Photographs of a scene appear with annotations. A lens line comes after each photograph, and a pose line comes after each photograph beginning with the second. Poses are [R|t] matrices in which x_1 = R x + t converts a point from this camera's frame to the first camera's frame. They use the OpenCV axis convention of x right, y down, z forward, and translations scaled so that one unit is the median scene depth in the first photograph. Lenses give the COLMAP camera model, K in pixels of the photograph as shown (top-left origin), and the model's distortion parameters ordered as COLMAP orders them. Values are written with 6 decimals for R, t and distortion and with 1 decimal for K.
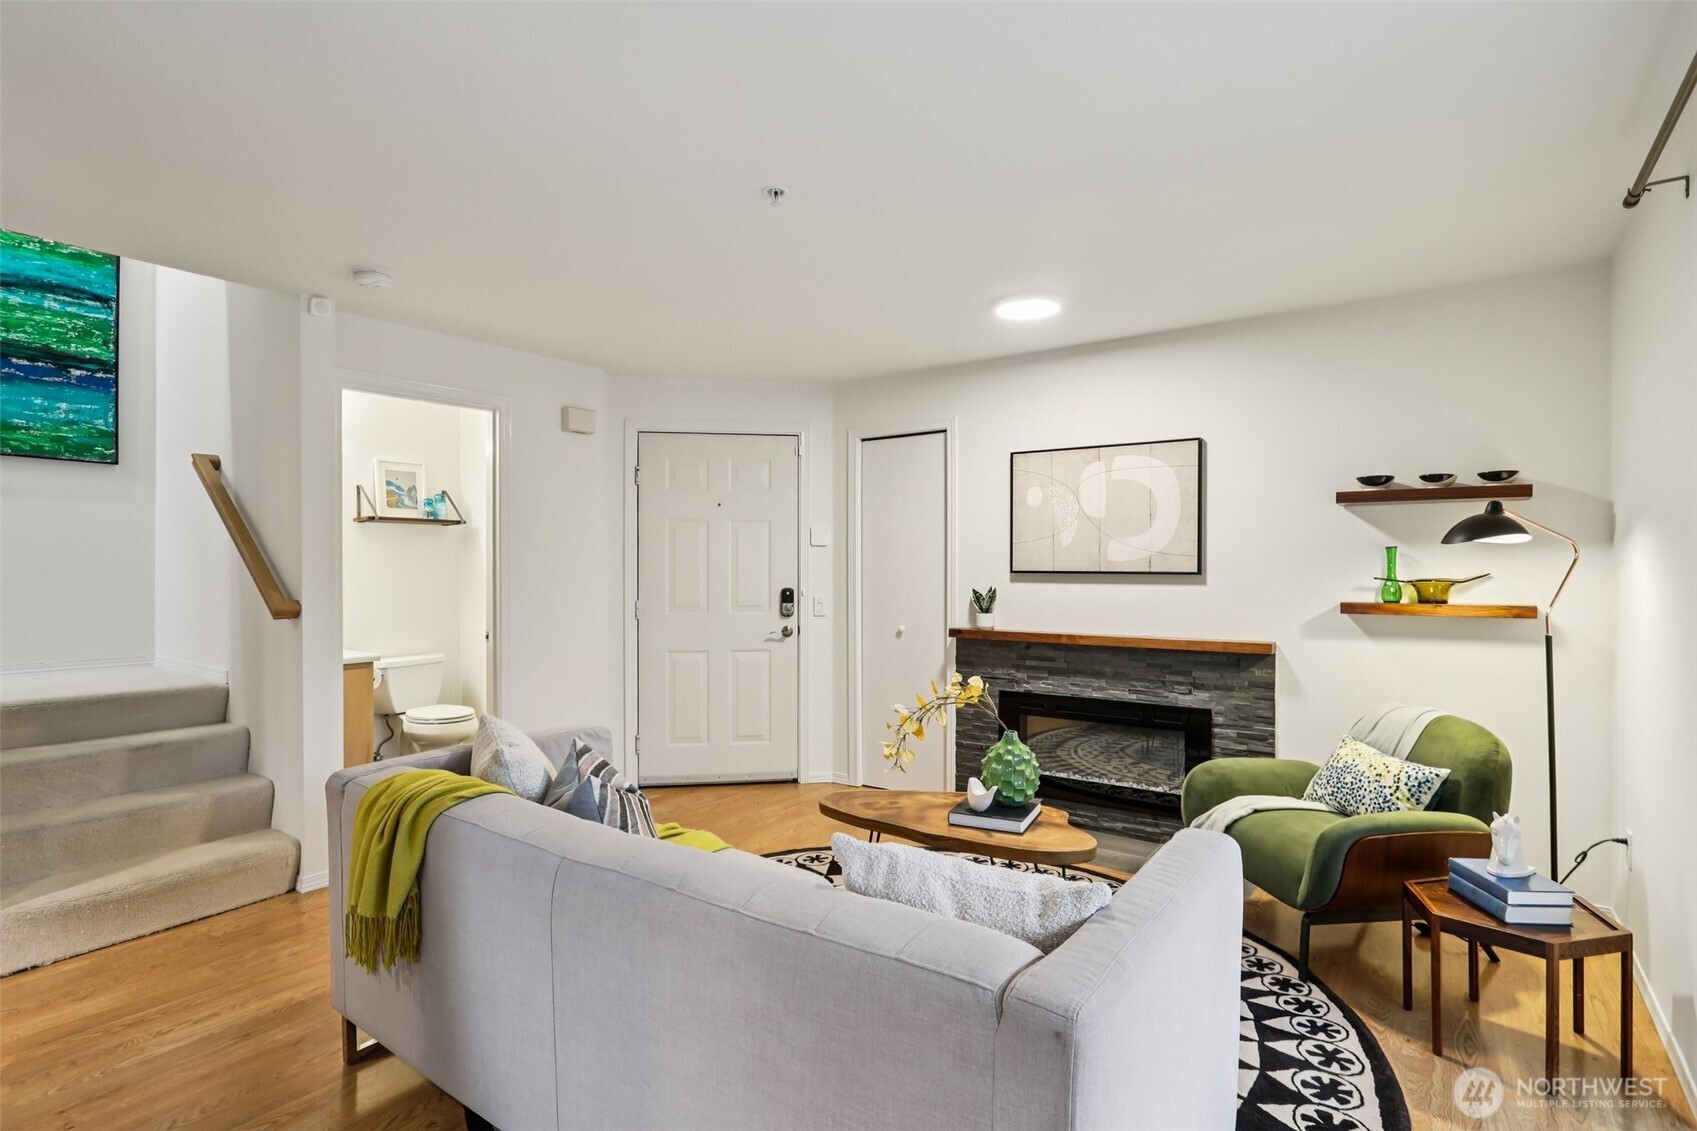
lens RADIAL K [[844.8, 0, 847.2], [0, 844.8, 567.4], [0, 0, 1]] dist [-0.005077, 0.003371]
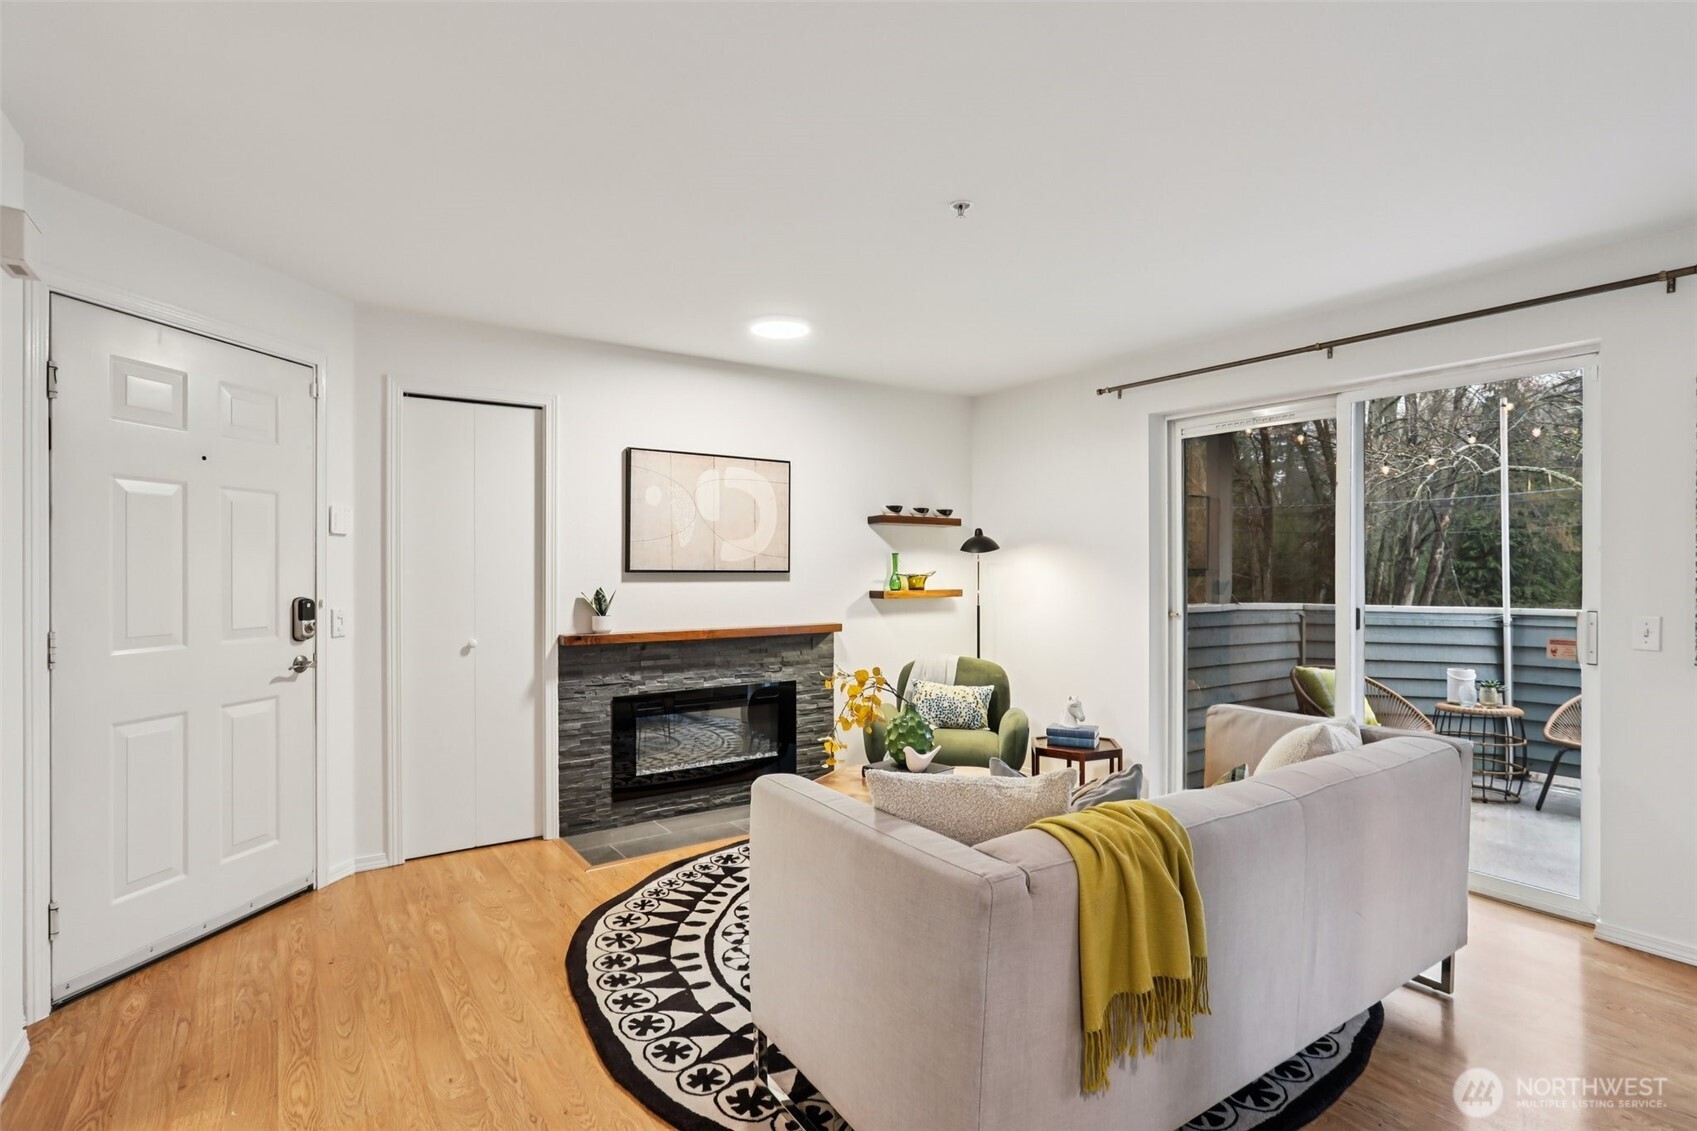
lens RADIAL K [[844.8, 0, 862.4], [0, 844.8, 564.5], [0, 0, 1]] dist [-0.005077, 0.003371]
pose [[0.331683, 0.004855, 0.943378, -0.661582], [-0.000700, 0.999988, -0.004900, 0.002357], [-0.943391, 0.000965, 0.331682, 0.456630]]
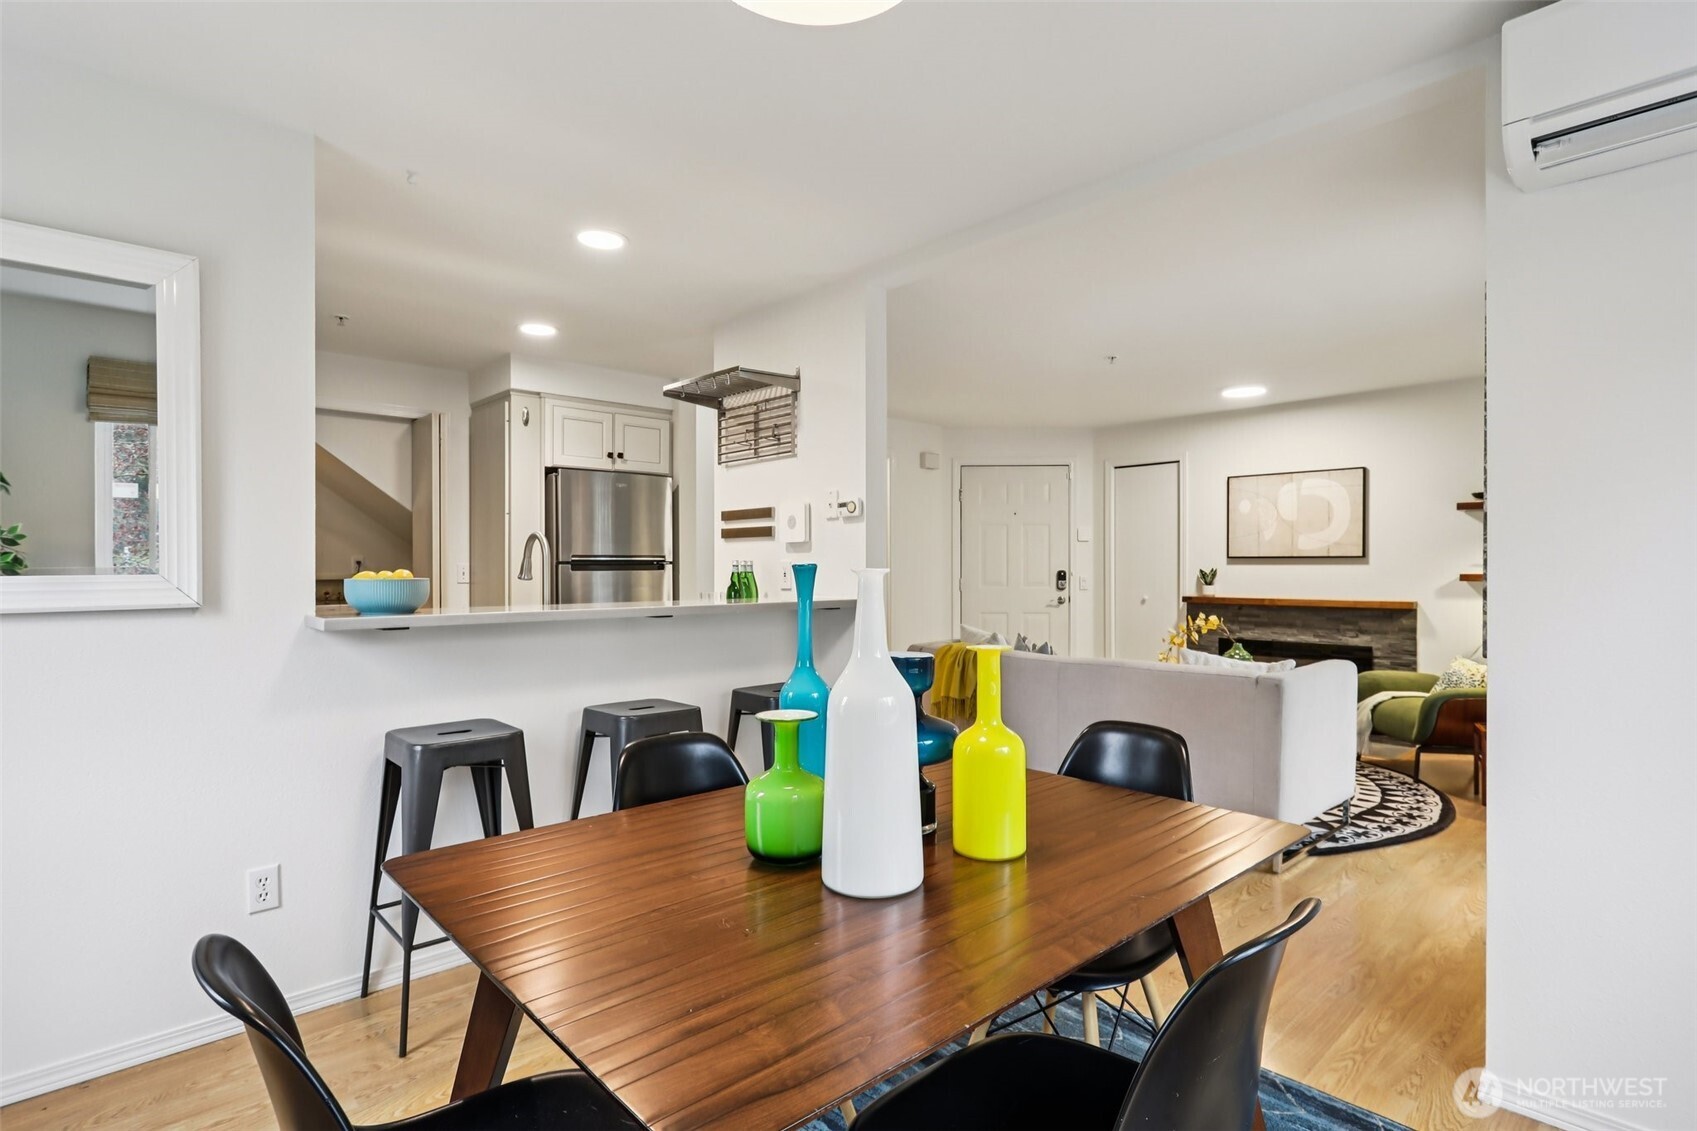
lens RADIAL K [[844.8, 0, 853.1], [0, 844.8, 571.7], [0, 0, 1]] dist [-0.005077, 0.003371]
pose [[0.981741, -0.000599, -0.190221, -0.178624], [0.001541, 0.999987, 0.004804, 0.023377], [0.190216, -0.005009, 0.981730, -0.608353]]
